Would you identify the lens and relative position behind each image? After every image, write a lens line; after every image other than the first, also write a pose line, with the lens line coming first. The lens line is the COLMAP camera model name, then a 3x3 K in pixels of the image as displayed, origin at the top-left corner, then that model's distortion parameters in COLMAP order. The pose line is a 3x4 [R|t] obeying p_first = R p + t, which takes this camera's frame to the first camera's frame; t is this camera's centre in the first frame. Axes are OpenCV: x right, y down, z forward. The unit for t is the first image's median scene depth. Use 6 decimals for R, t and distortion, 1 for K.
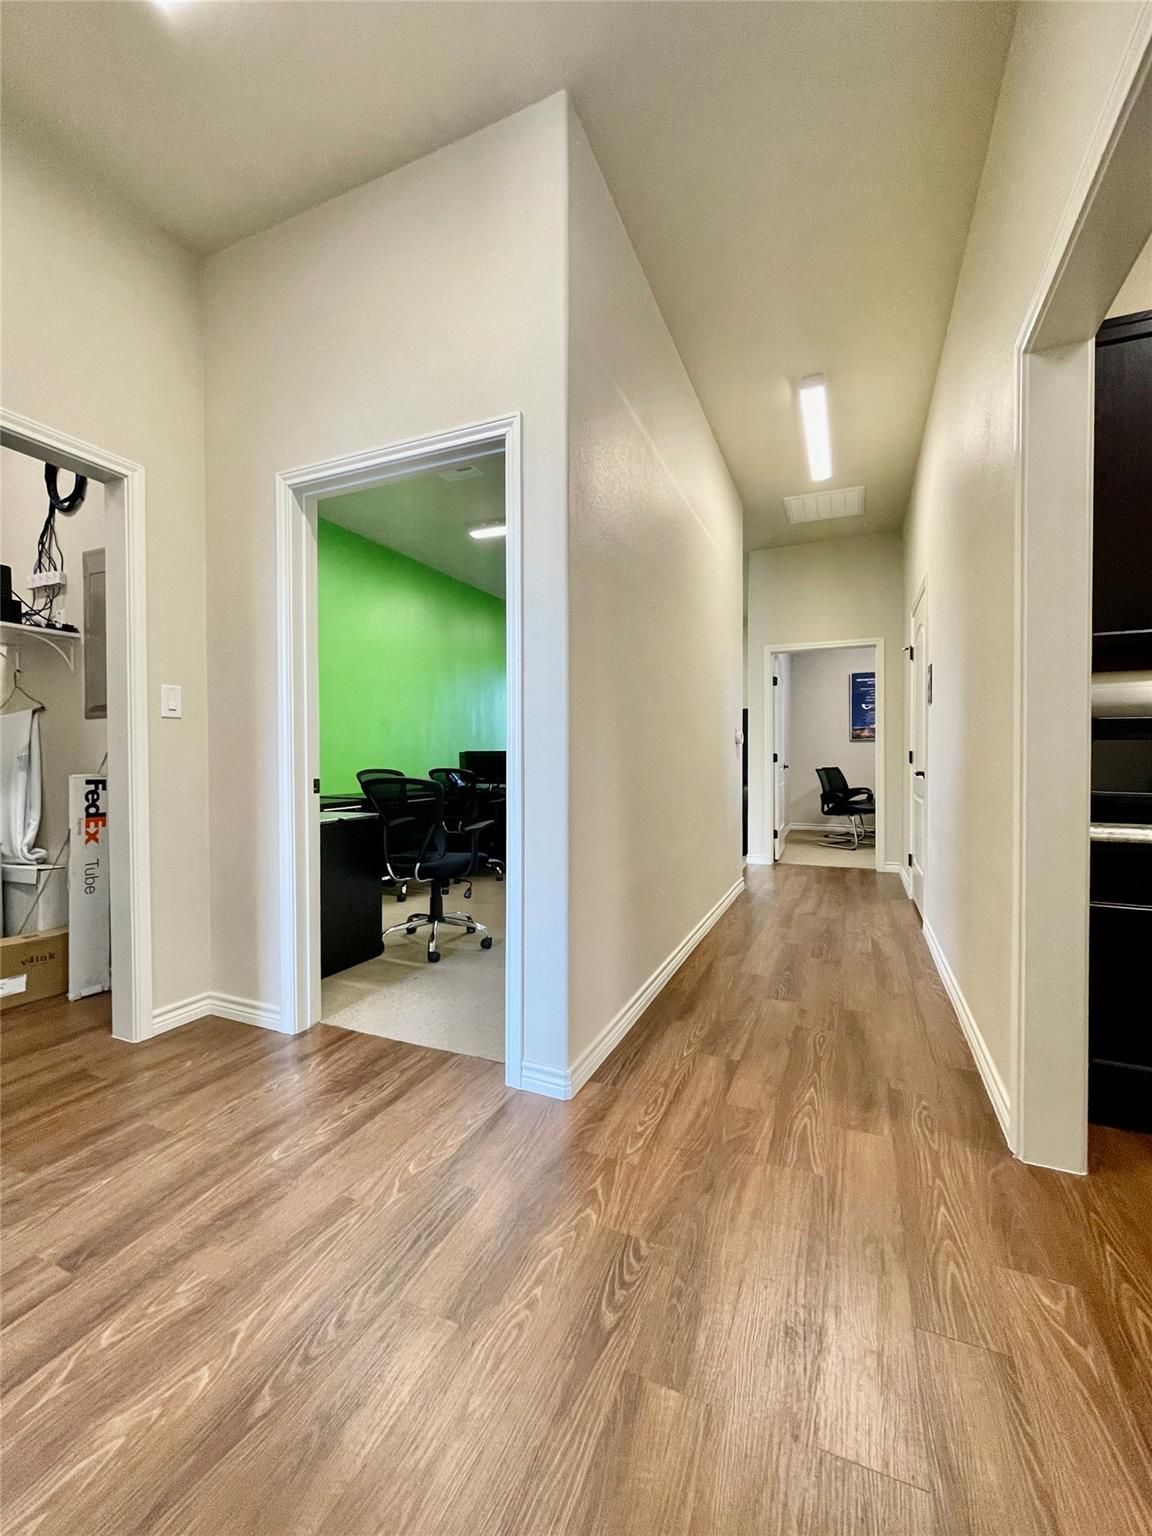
lens RADIAL K [[636.3, 0, 576.0], [0, 636.3, 768.0], [0, 0, 1]] dist [0.004187, 0.000254]
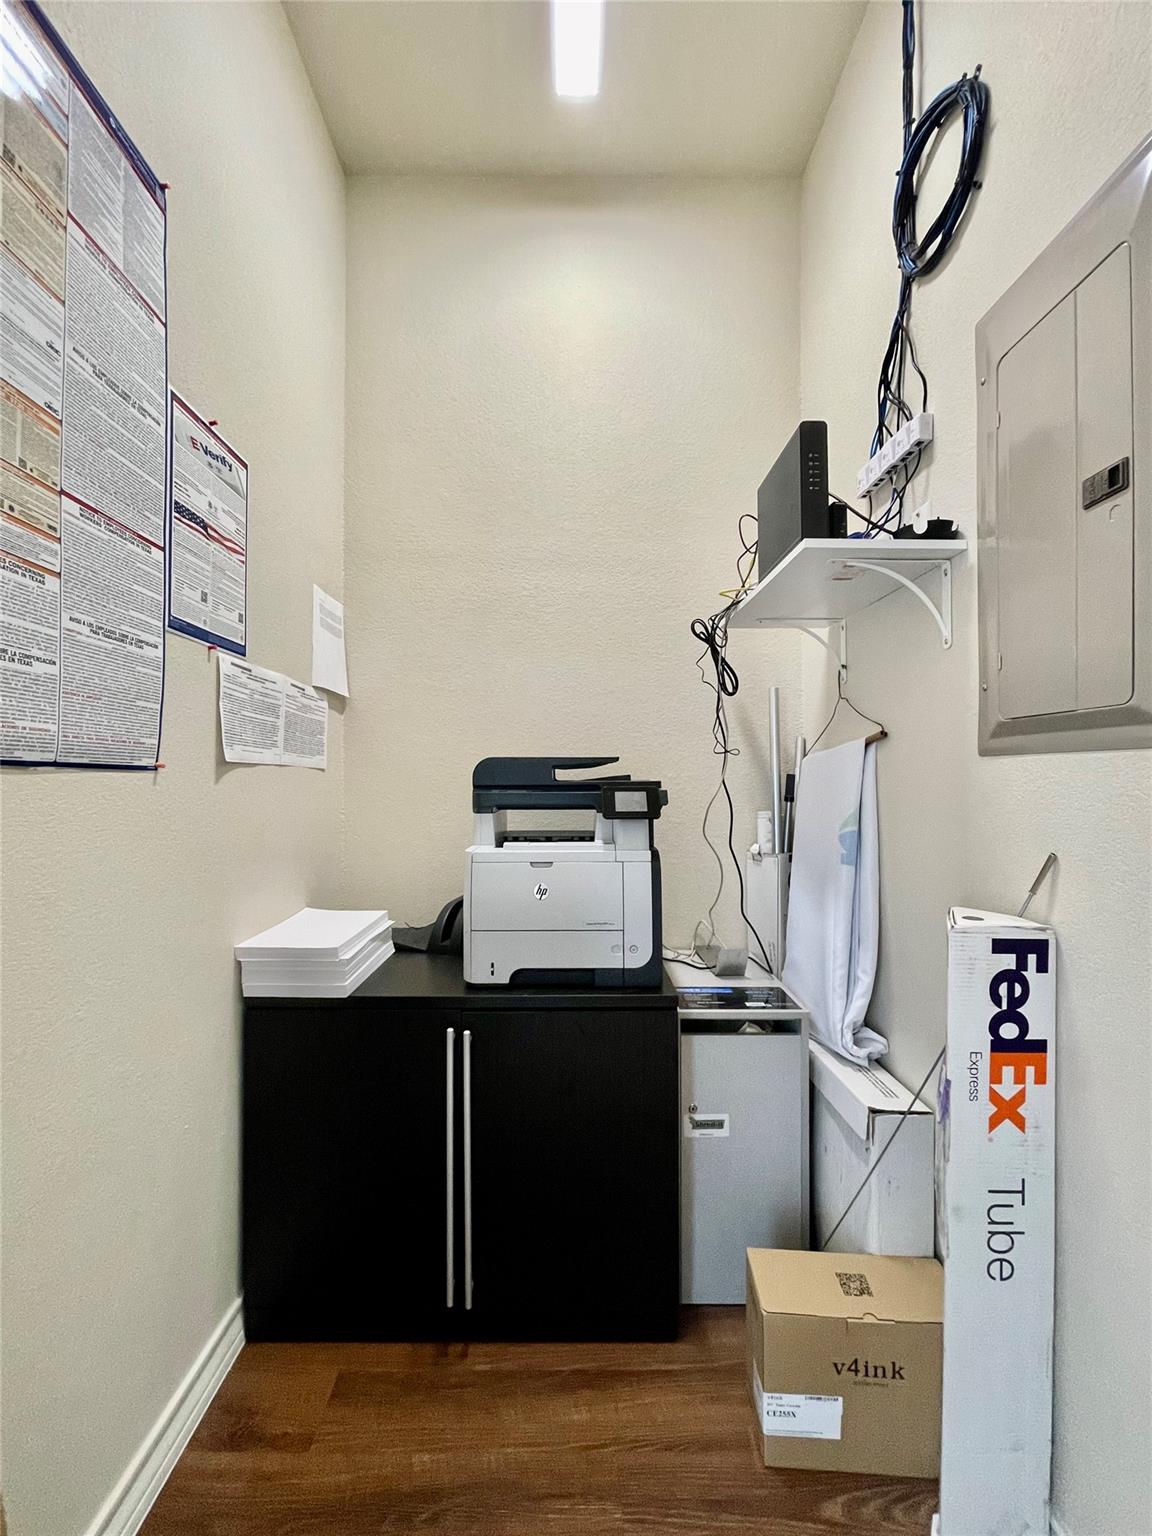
lens RADIAL K [[596.8, 0, 576.0], [0, 596.8, 768.0], [0, 0, 1]] dist [-0.003628, -0.000031]
pose [[0.393780, -0.007013, -0.919178, -0.550751], [-0.017687, 0.999728, -0.015204, -0.061339], [0.919034, 0.022244, 0.393549, 0.654951]]
